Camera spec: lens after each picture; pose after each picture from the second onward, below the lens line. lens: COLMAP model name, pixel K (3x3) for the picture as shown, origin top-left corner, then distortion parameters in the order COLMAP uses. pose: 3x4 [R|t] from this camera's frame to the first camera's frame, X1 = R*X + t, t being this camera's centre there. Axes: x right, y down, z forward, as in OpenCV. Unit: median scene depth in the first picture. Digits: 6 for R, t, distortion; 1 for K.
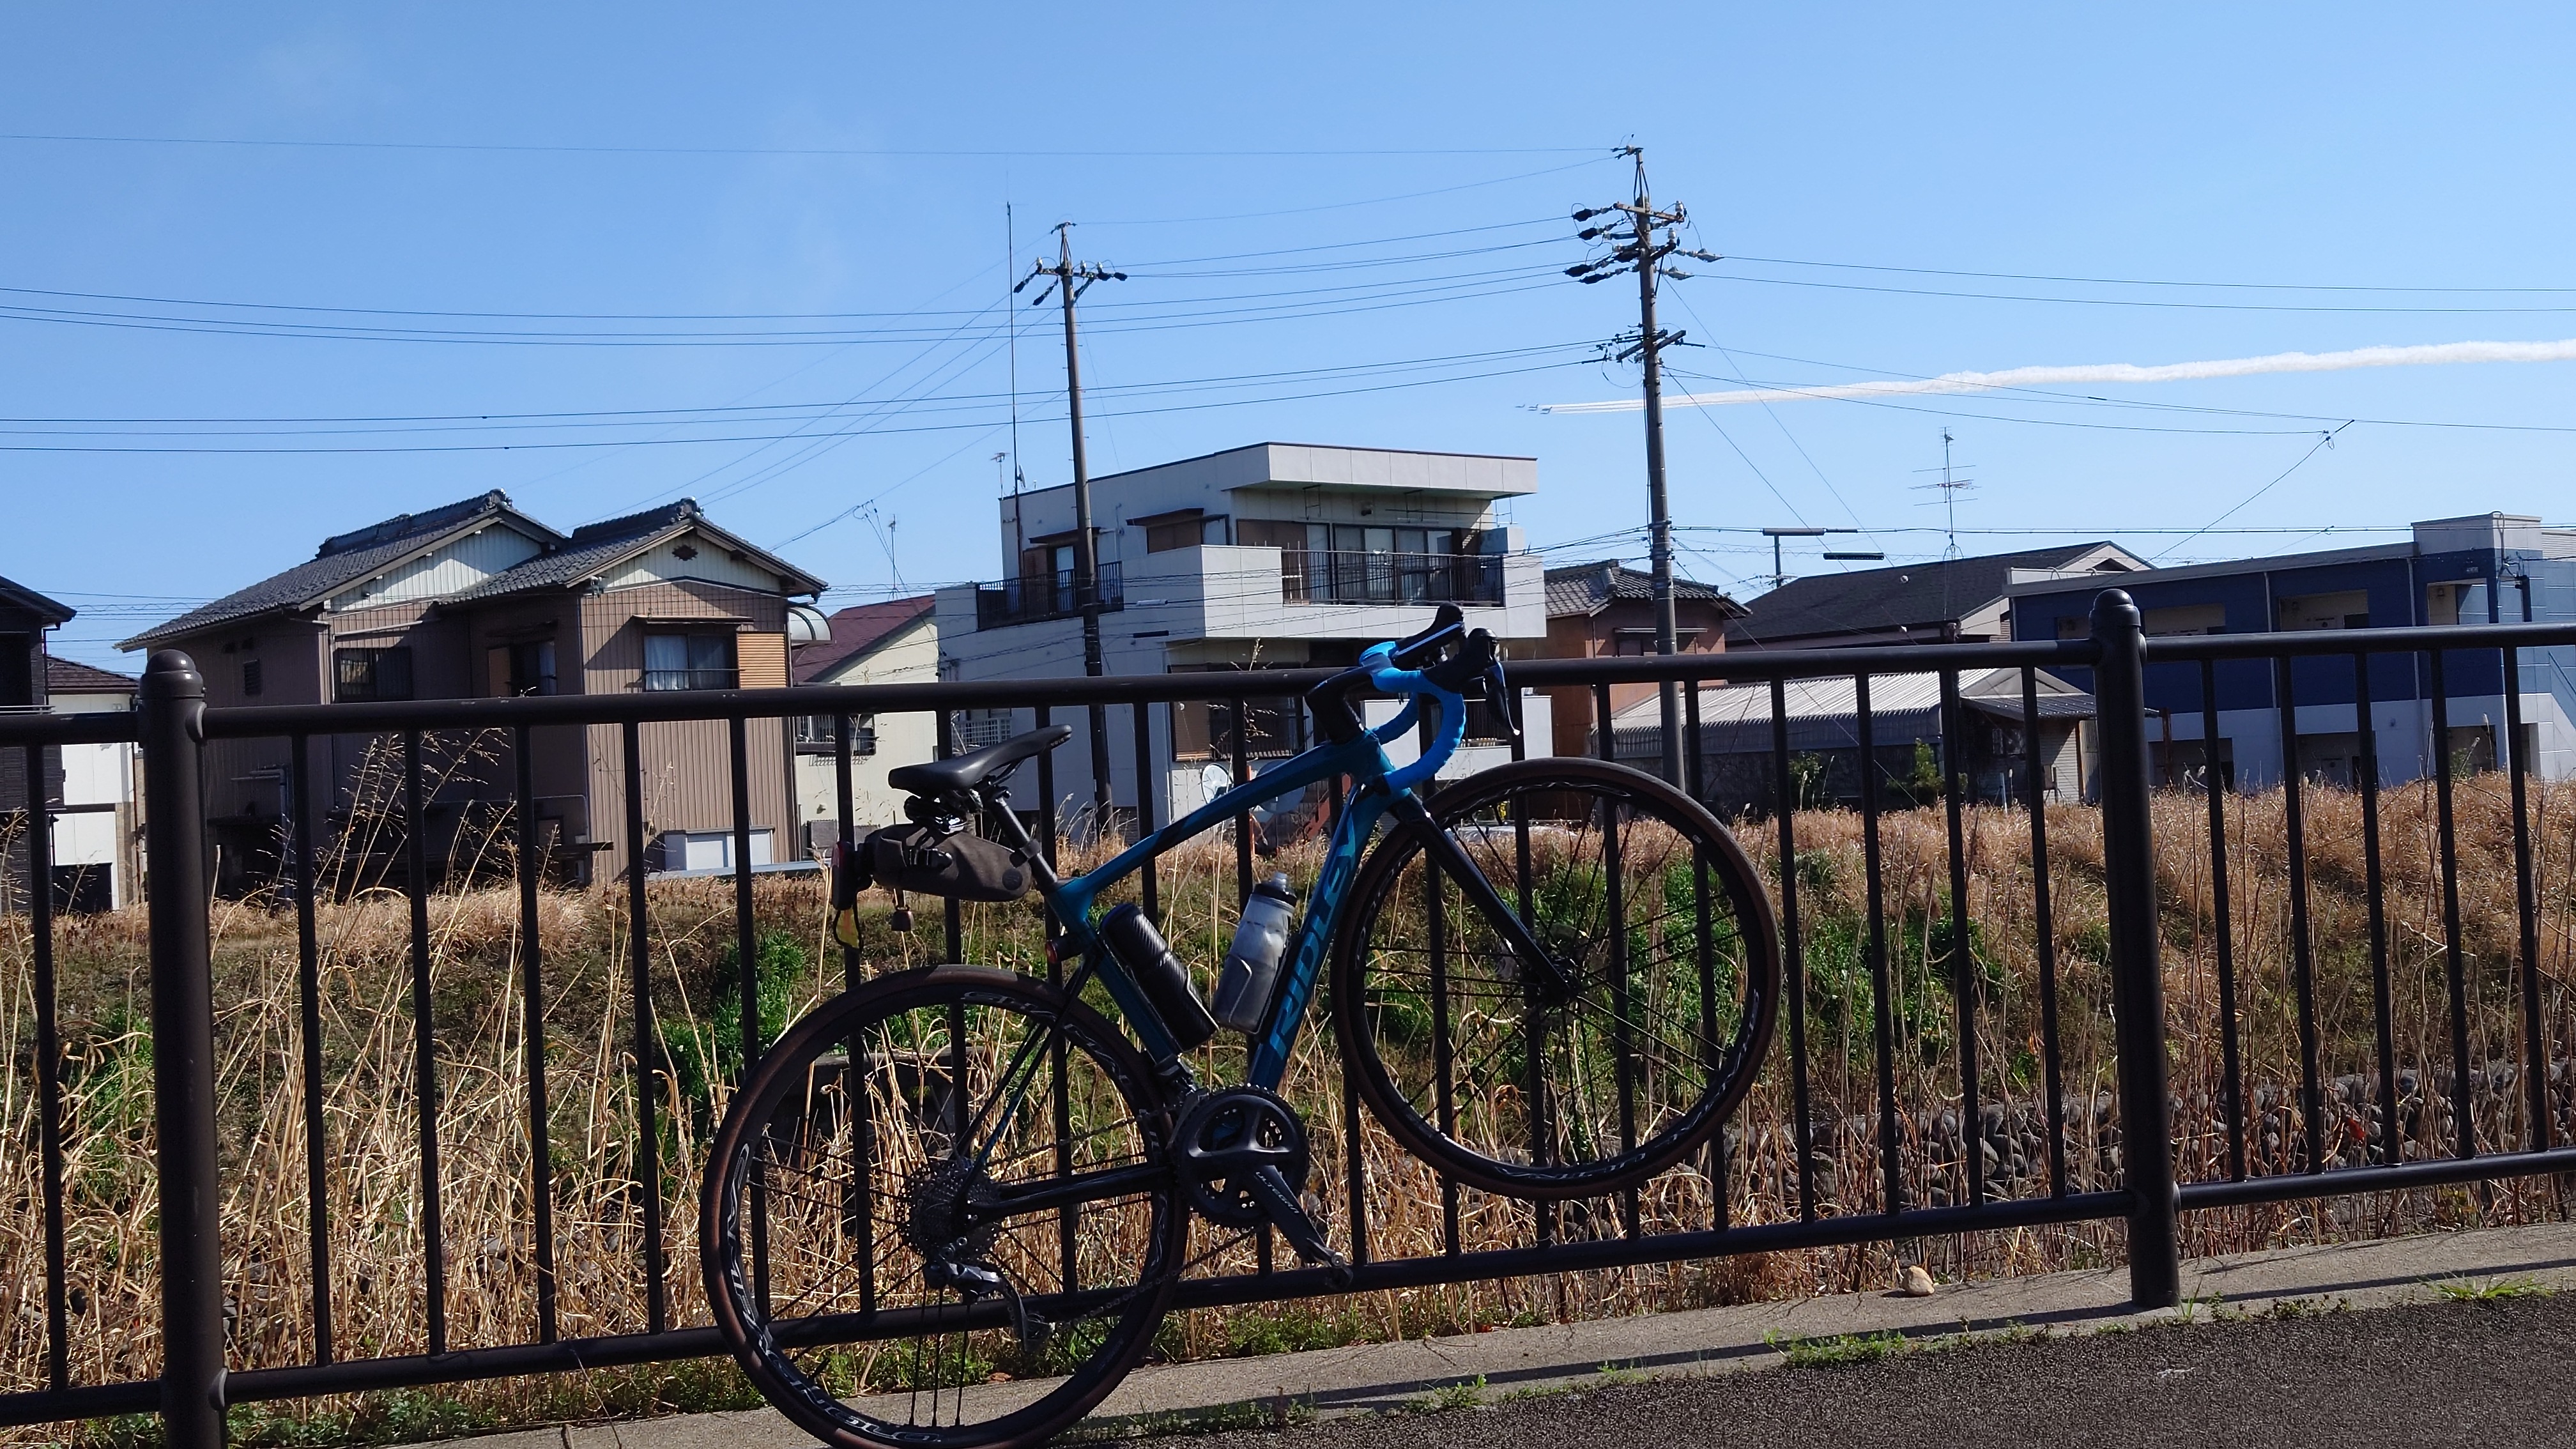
lens RADIAL K [[2620.4, 0, 1288.0], [0, 2620.4, 724.5], [0, 0, 1]] dist [0.006570, -0.015280]
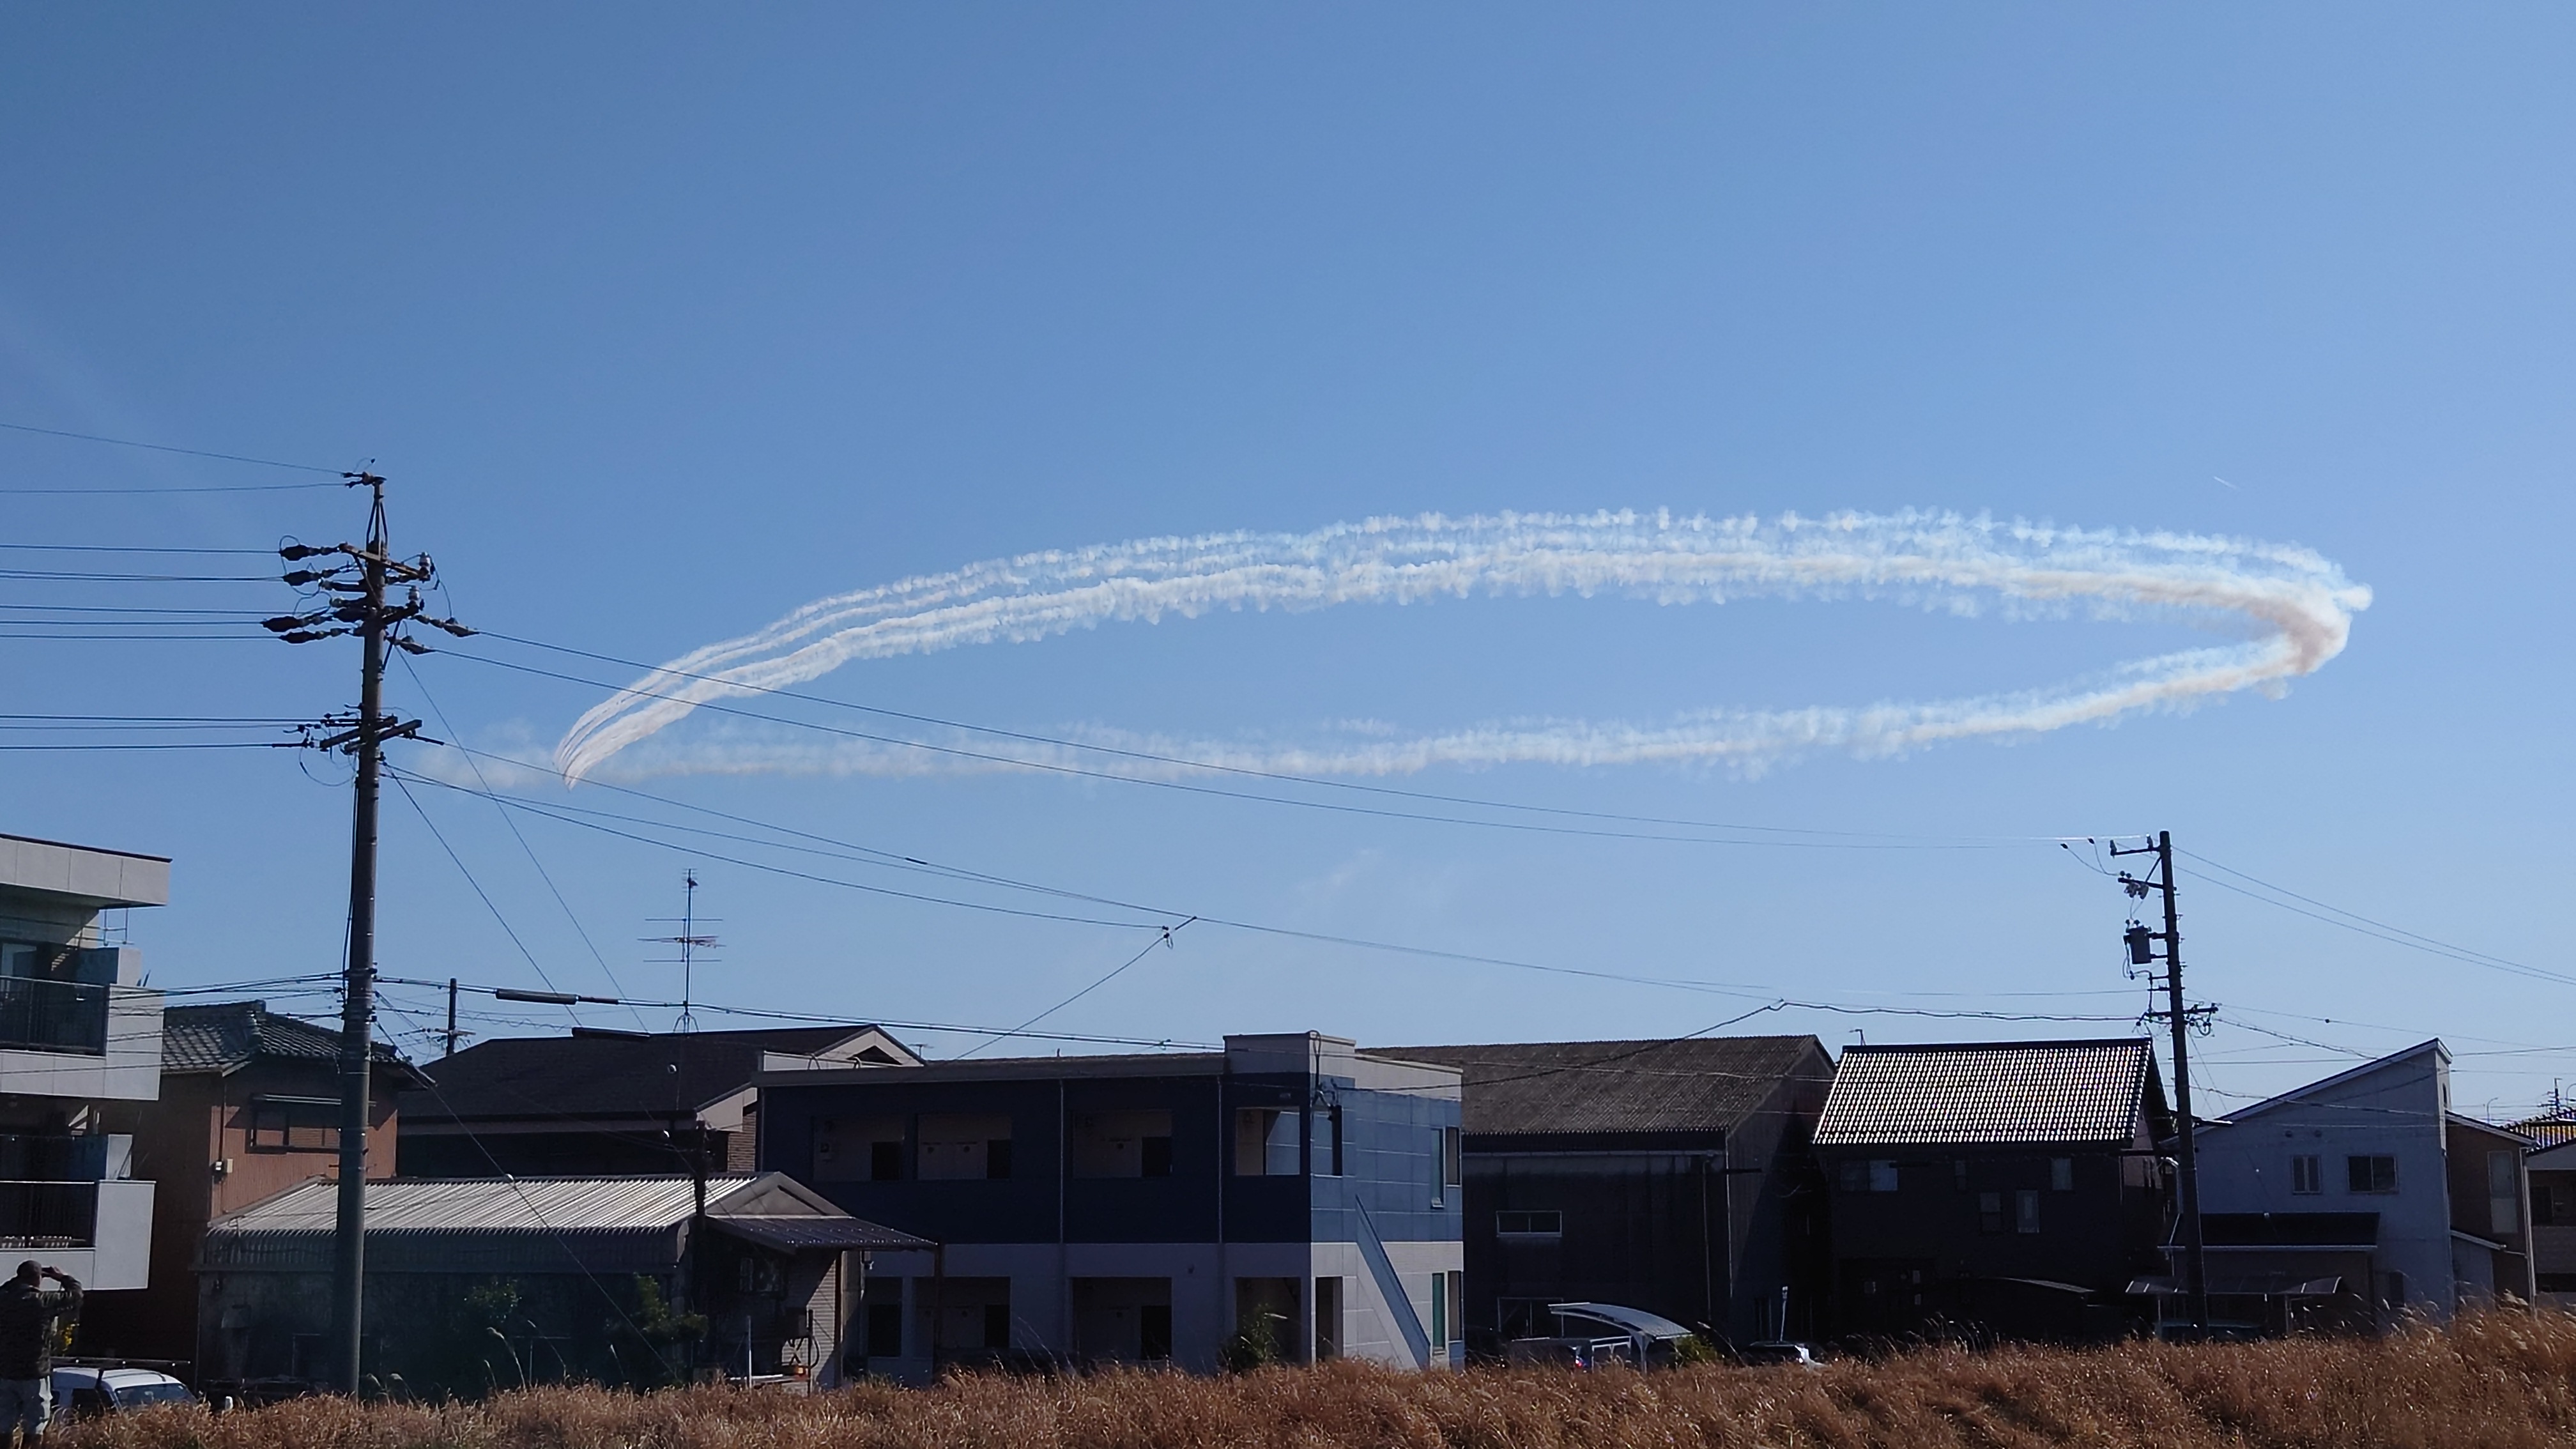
lens RADIAL K [[3070.5, 0, 1241.5], [0, 3070.5, 725.2], [0, 0, 1]] dist [0.005457, -0.033728]
pose [[0.893996, 0.118248, 0.432190, -0.016371], [-0.052128, 0.985447, -0.161791, -0.014524], [-0.445032, 0.122111, 0.887150, 0.087570]]
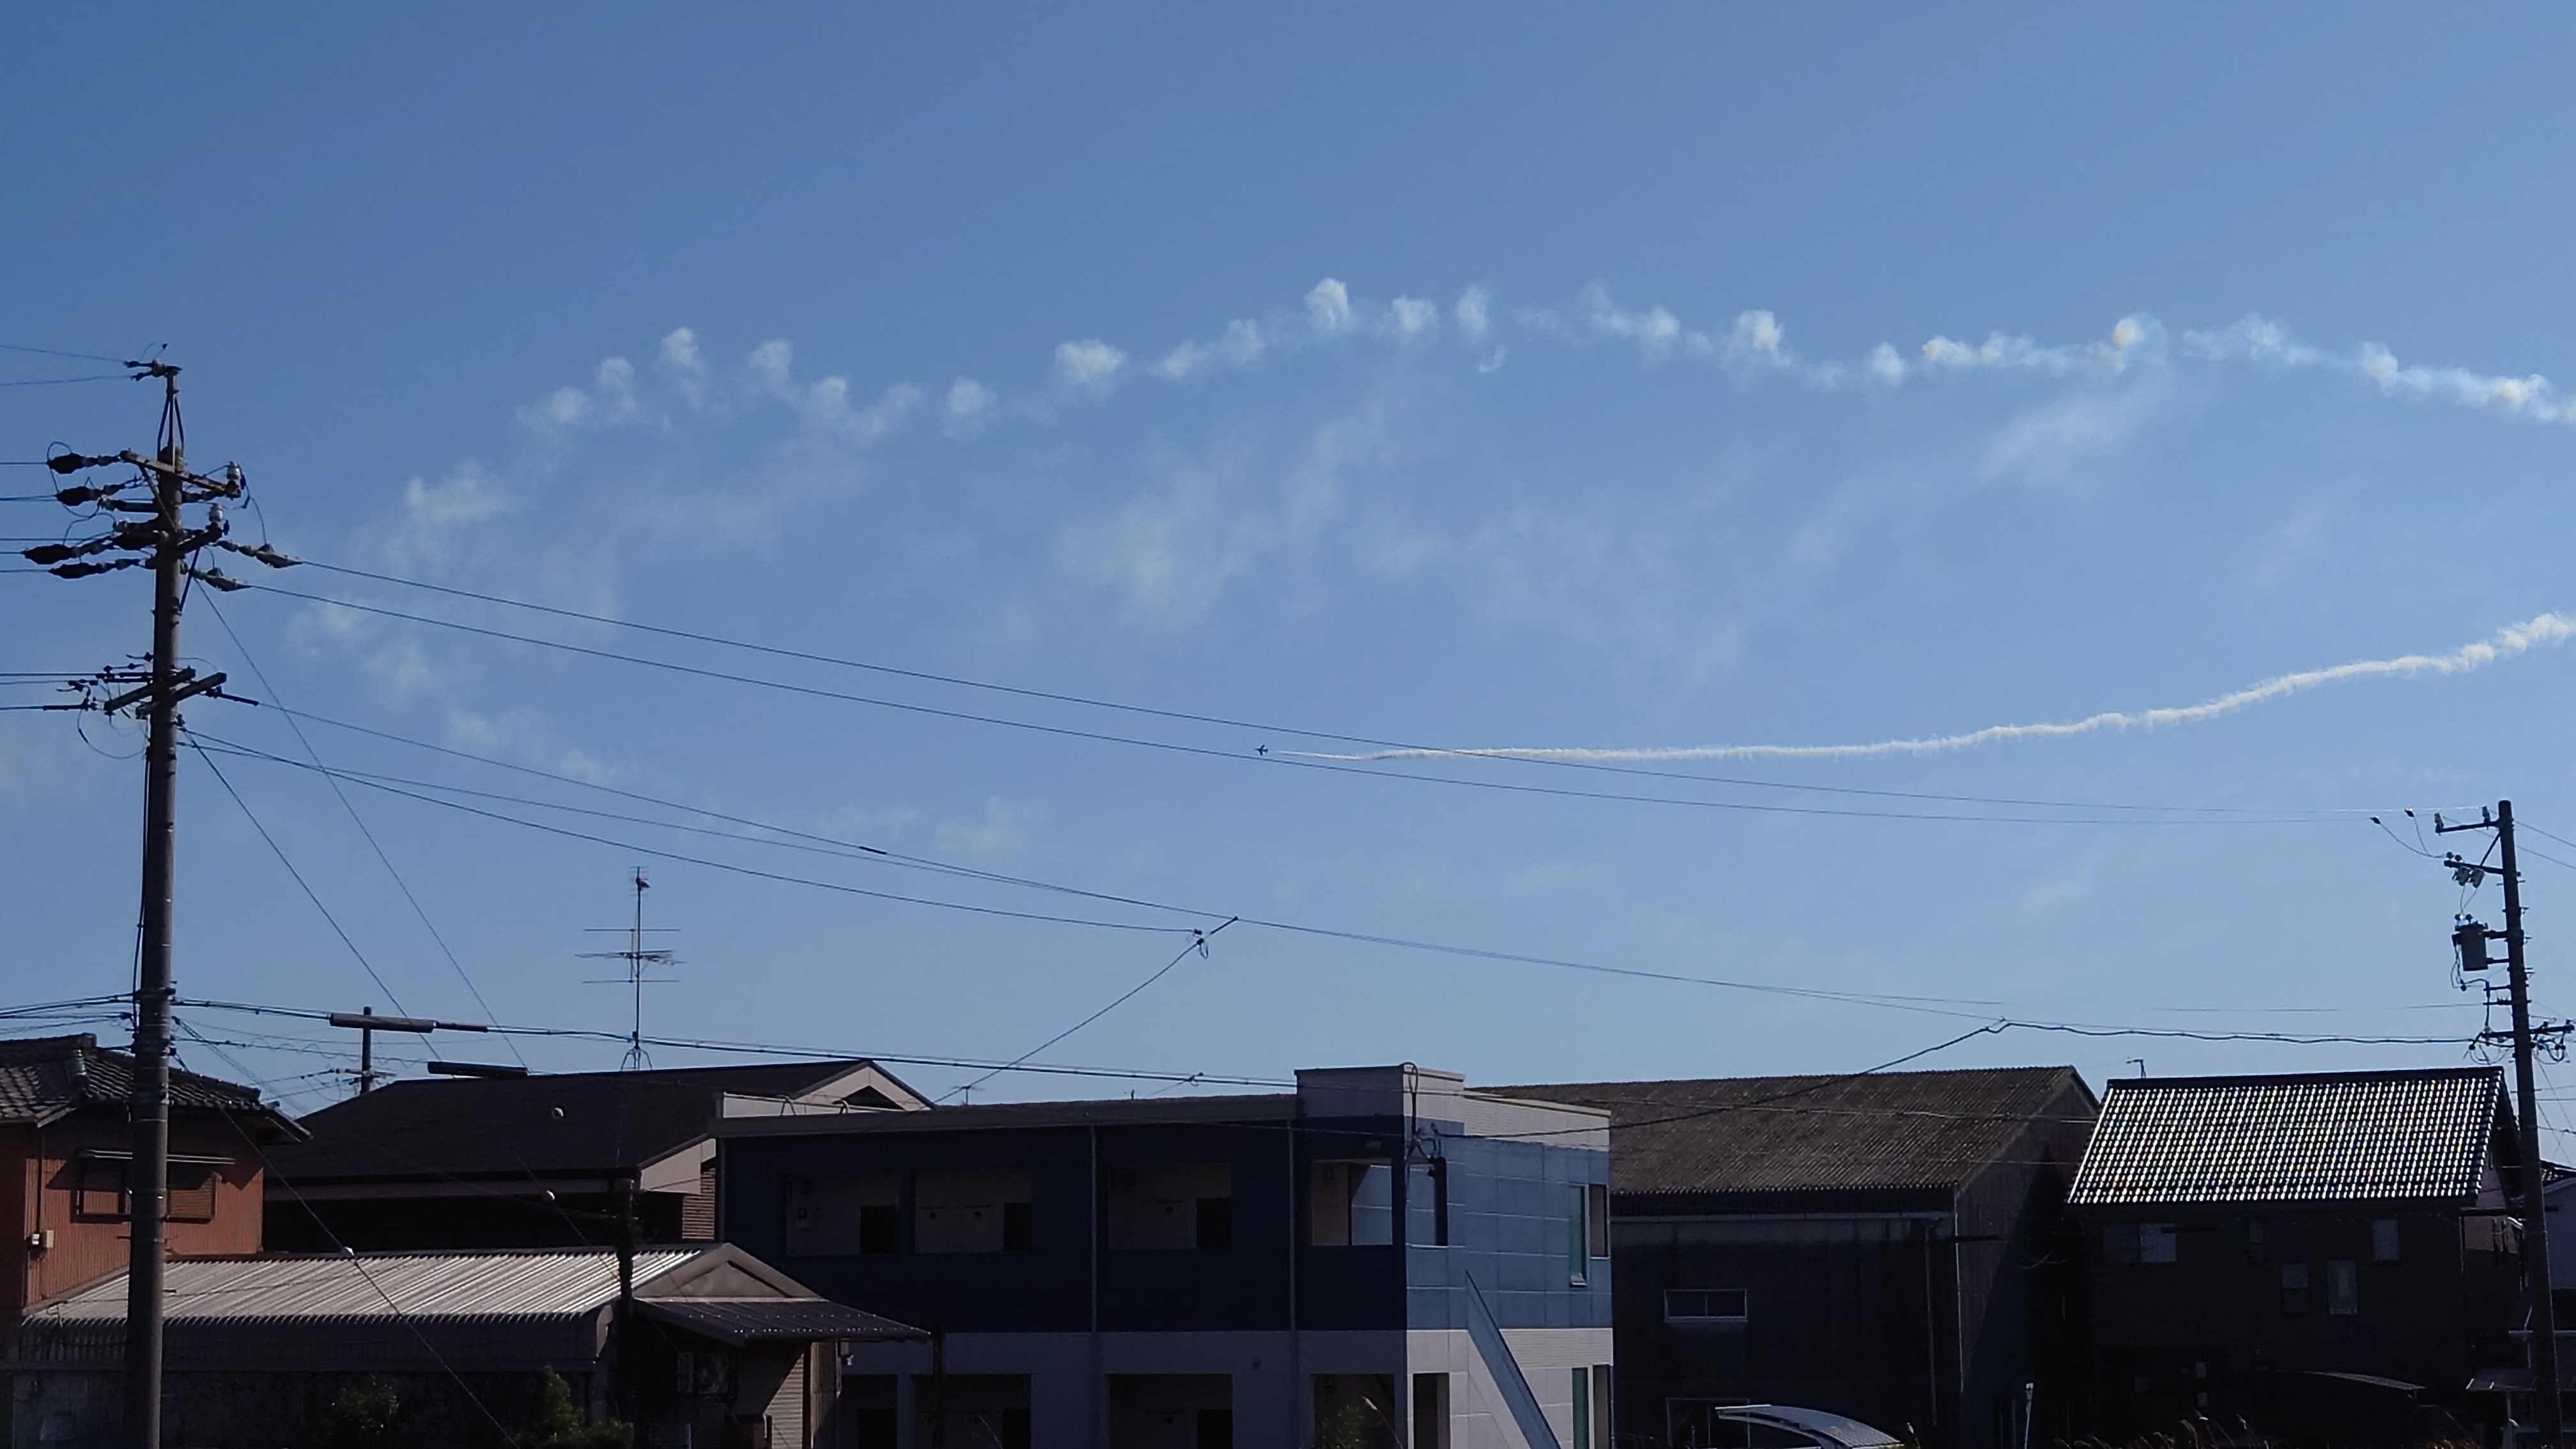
lens RADIAL K [[3770.4, 0, 1252.3], [0, 3770.4, 797.8], [0, 0, 1]] dist [0.021665, -0.150241]
pose [[0.914451, 0.097909, 0.392674, 0.025163], [-0.048753, 0.989879, -0.133280, -0.015722], [-0.401749, 0.102734, 0.909969, 0.103352]]
